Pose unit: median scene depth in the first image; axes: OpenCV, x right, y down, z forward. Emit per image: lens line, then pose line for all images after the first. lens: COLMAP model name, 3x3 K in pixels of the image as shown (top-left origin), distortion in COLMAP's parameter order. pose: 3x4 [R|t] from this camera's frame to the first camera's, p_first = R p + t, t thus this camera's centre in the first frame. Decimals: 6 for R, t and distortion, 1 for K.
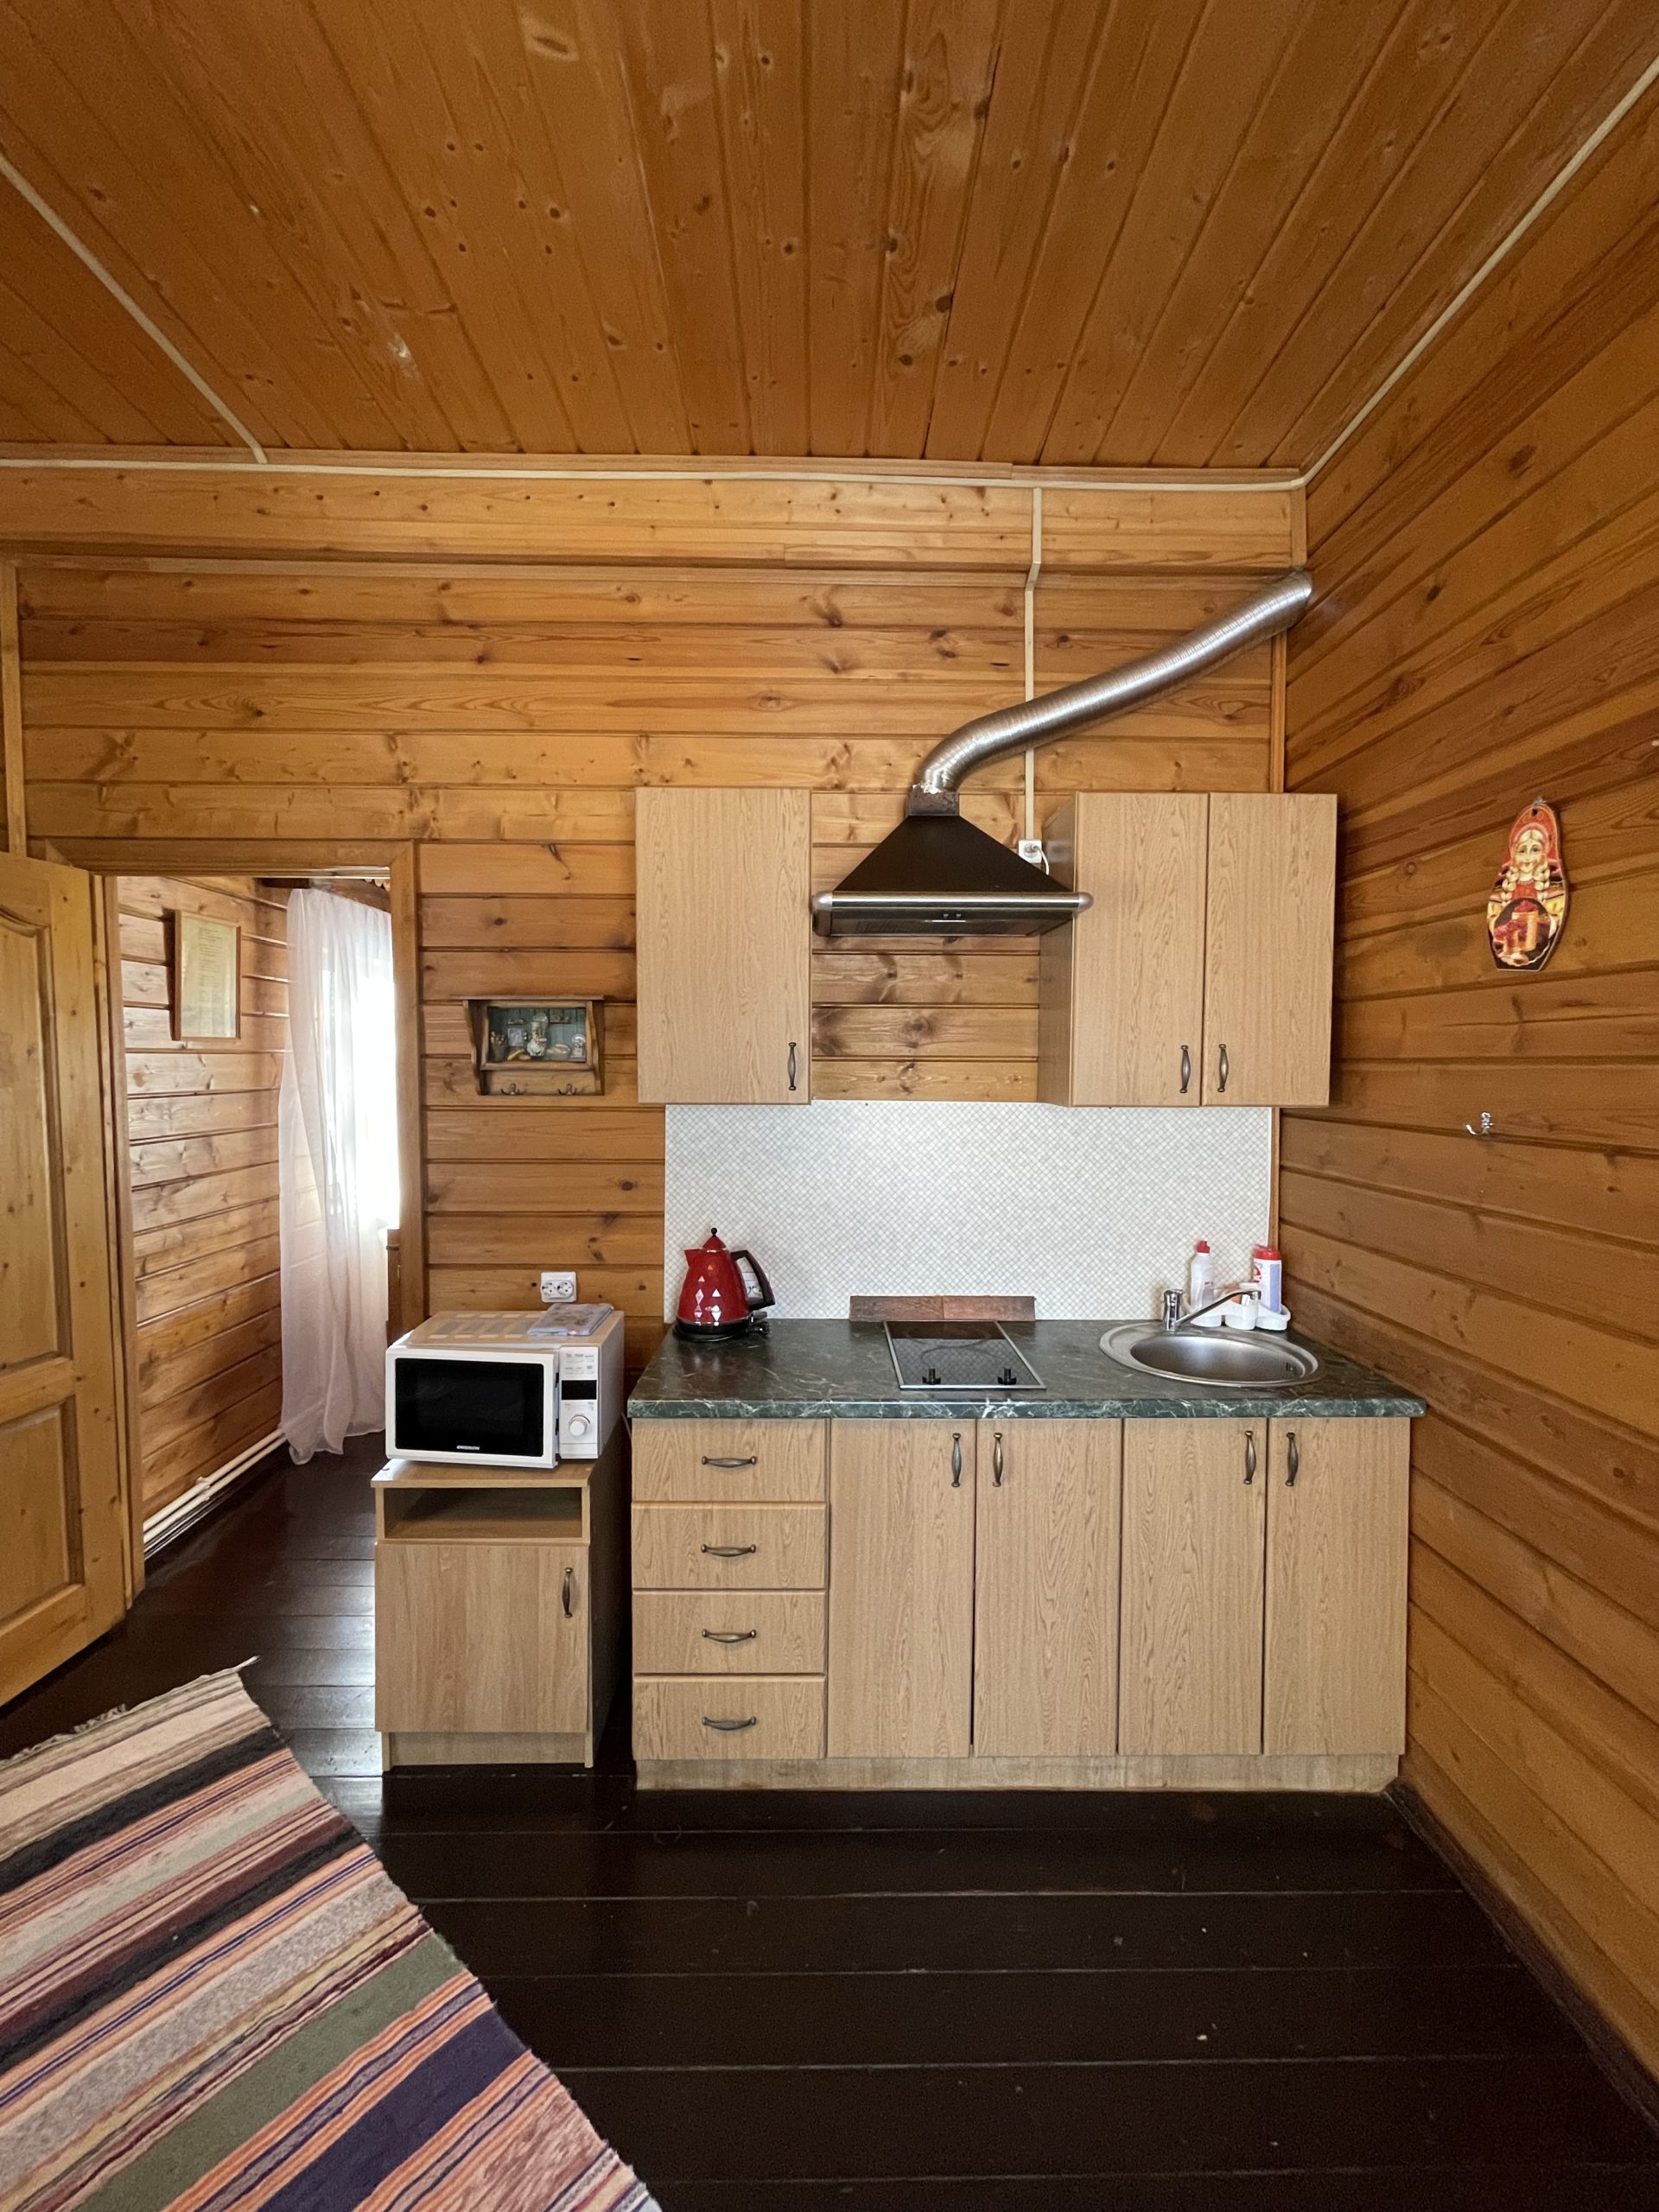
lens RADIAL K [[897.9, 0, 824.1], [0, 897.9, 1102.9], [0, 0, 1]] dist [-0.006443, 0.005935]
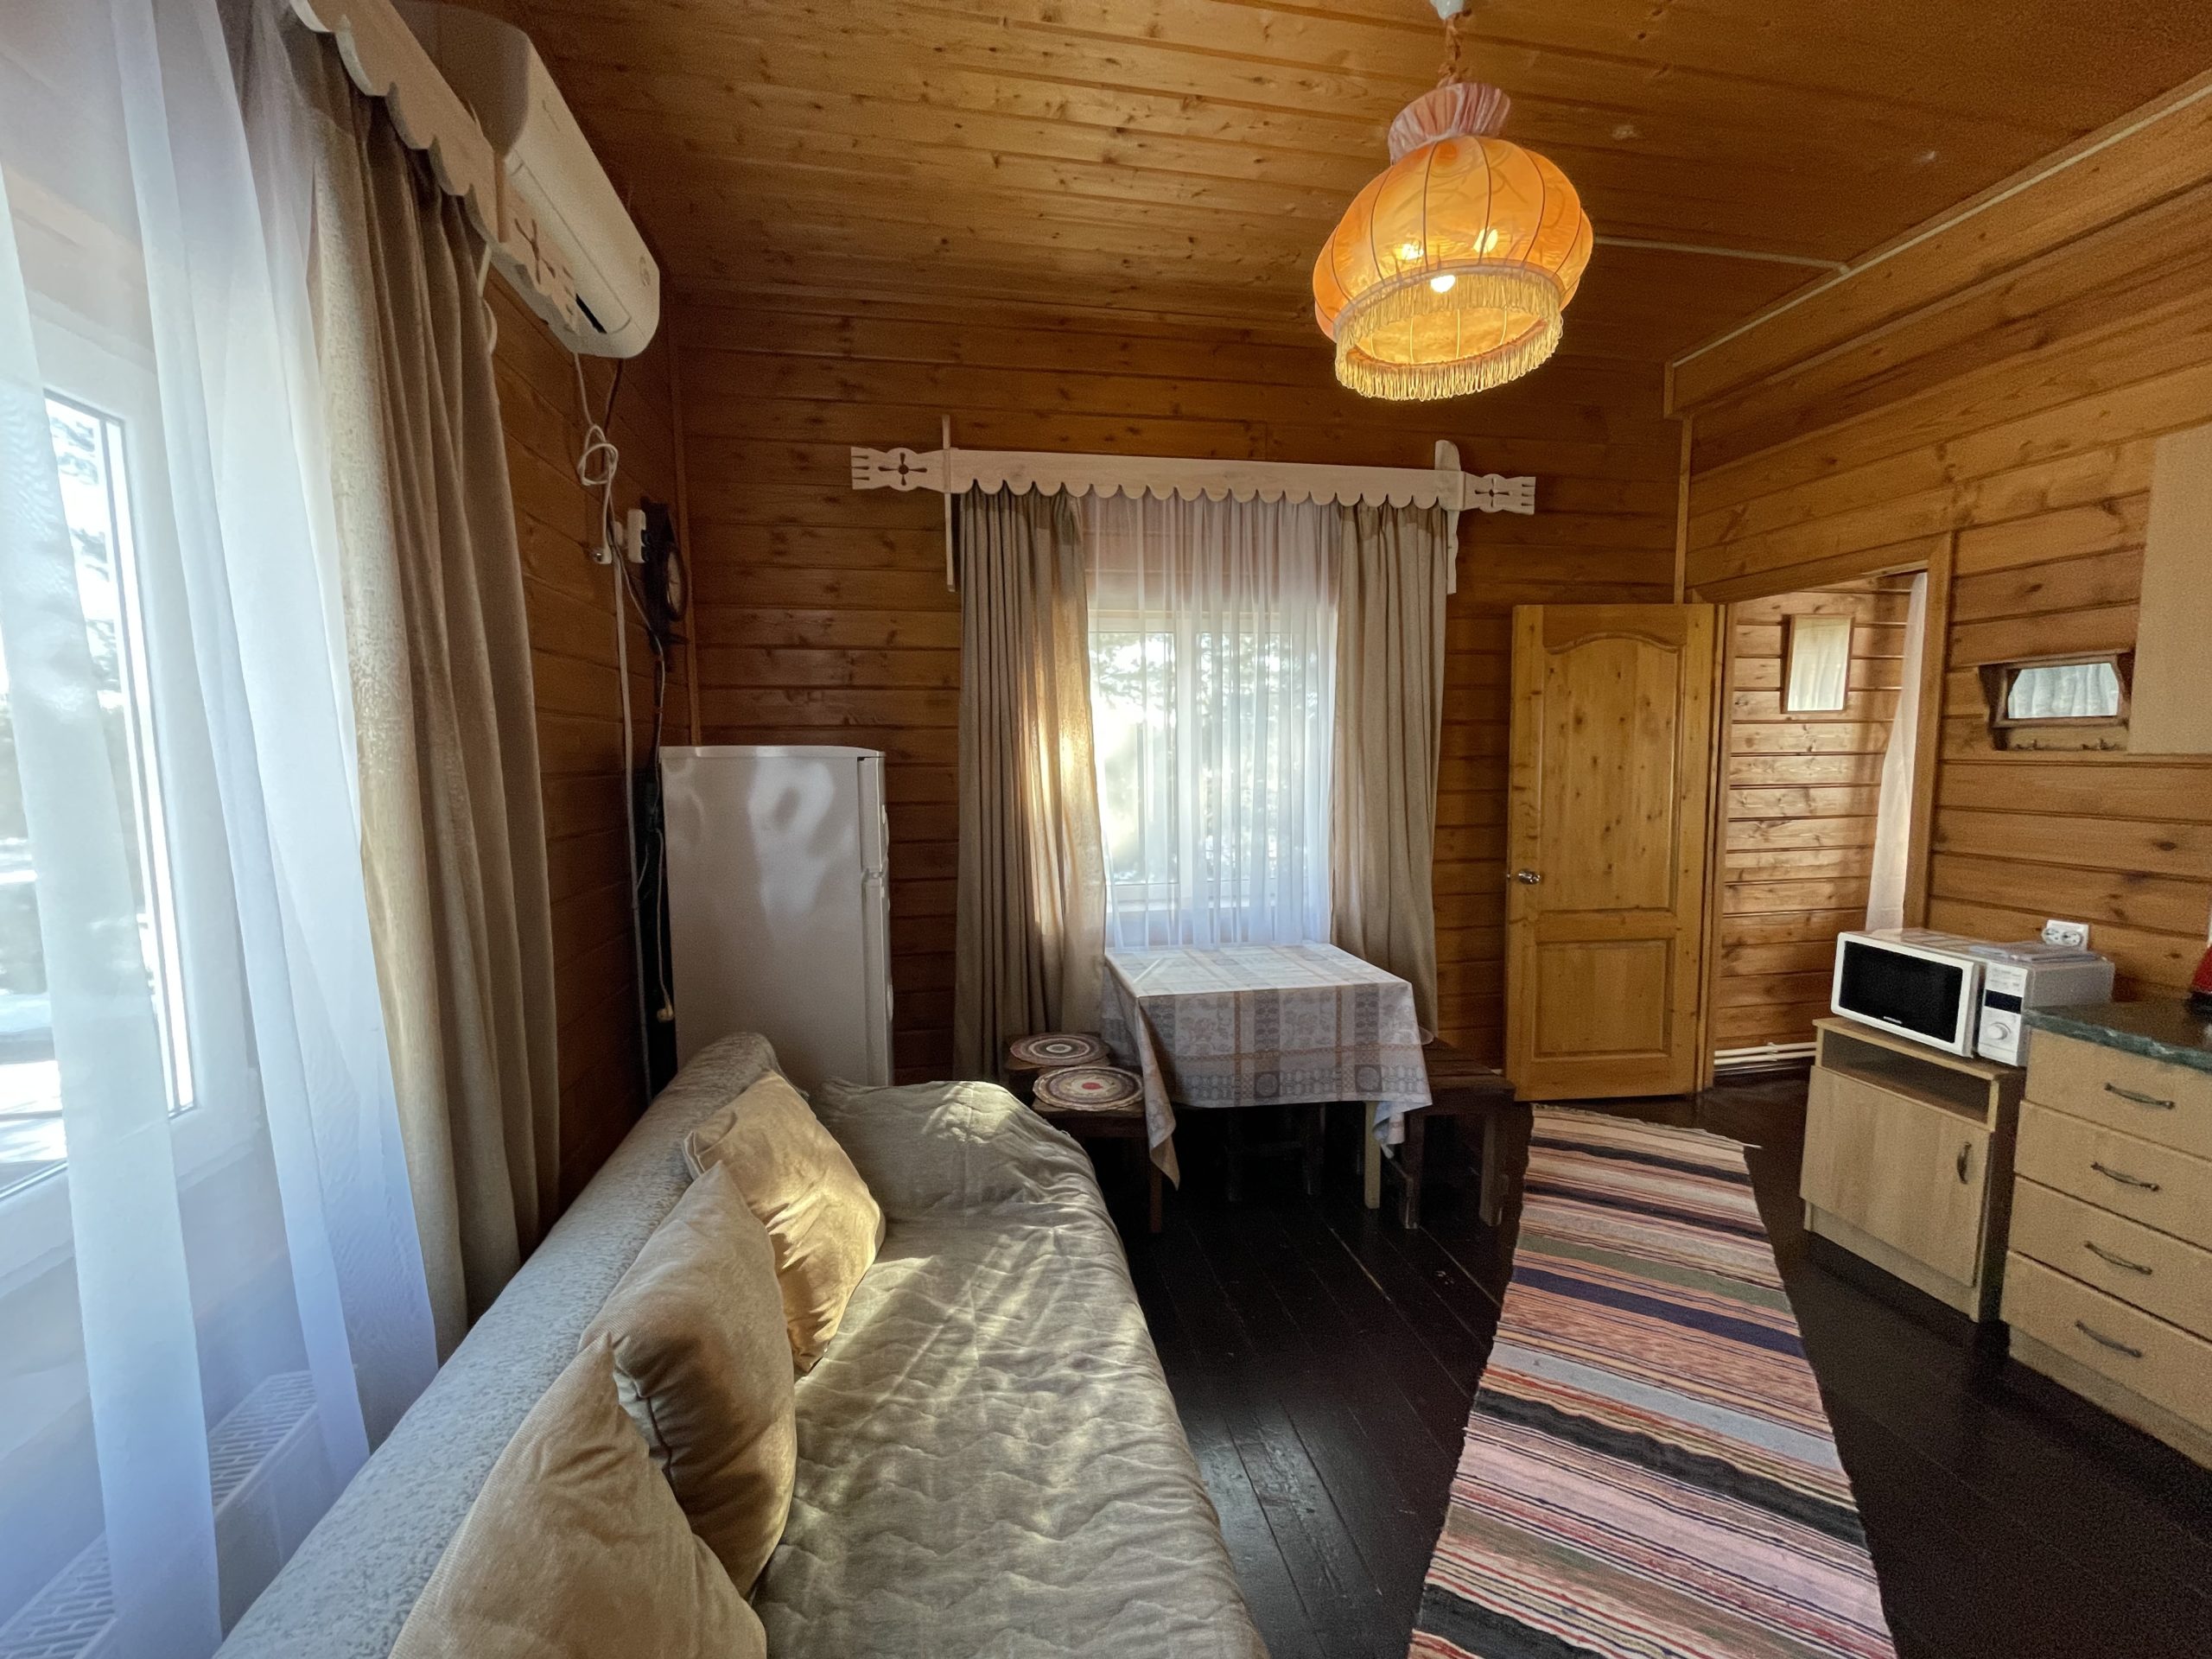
lens RADIAL K [[897.9, 0, 1099.5], [0, 897.9, 831.2], [0, 0, 1]] dist [-0.006443, 0.005935]
pose [[0.167248, 0.085166, -0.982229, 0.539151], [-0.037750, 0.996085, 0.079939, 0.045106], [0.985192, 0.023709, 0.169809, -0.284003]]
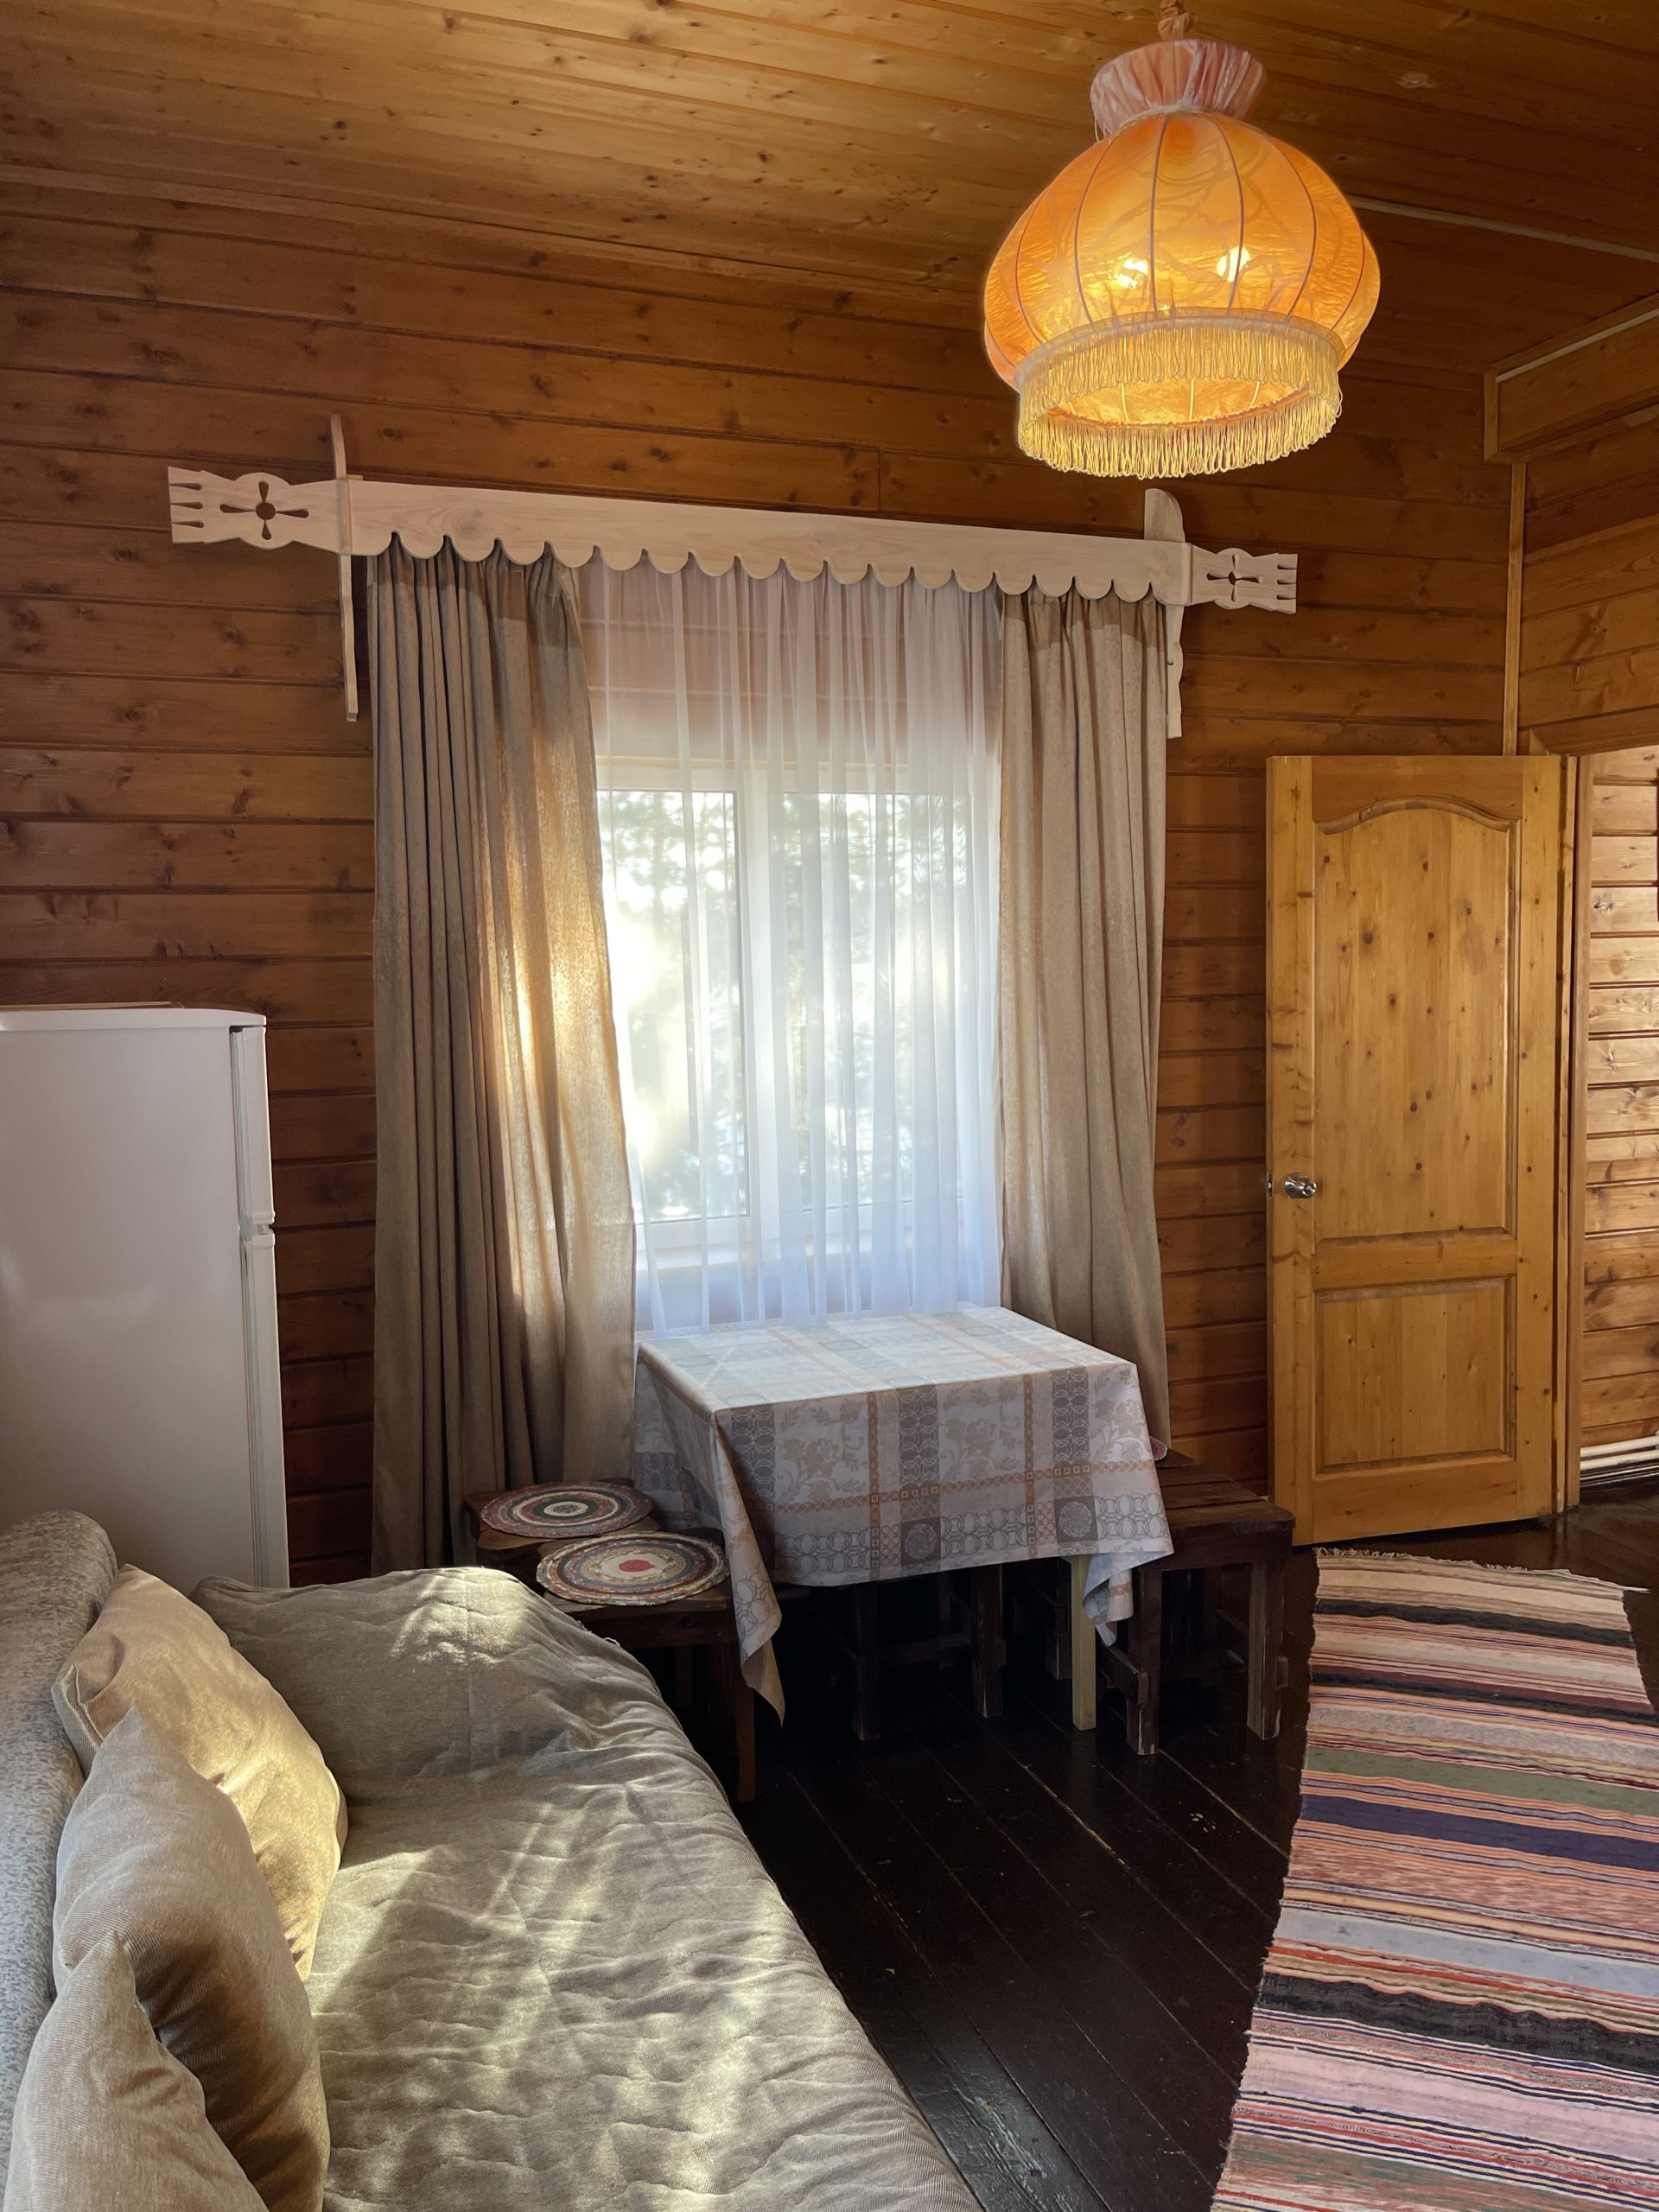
lens RADIAL K [[1678.3, 0, 838.0], [0, 1678.3, 1090.8], [0, 0, 1]] dist [0.081992, -0.104444]
pose [[0.349809, 0.072464, -0.934014, 0.679812], [-0.028567, 0.997365, 0.066680, 0.007896], [0.936385, 0.003357, 0.350958, -0.403826]]
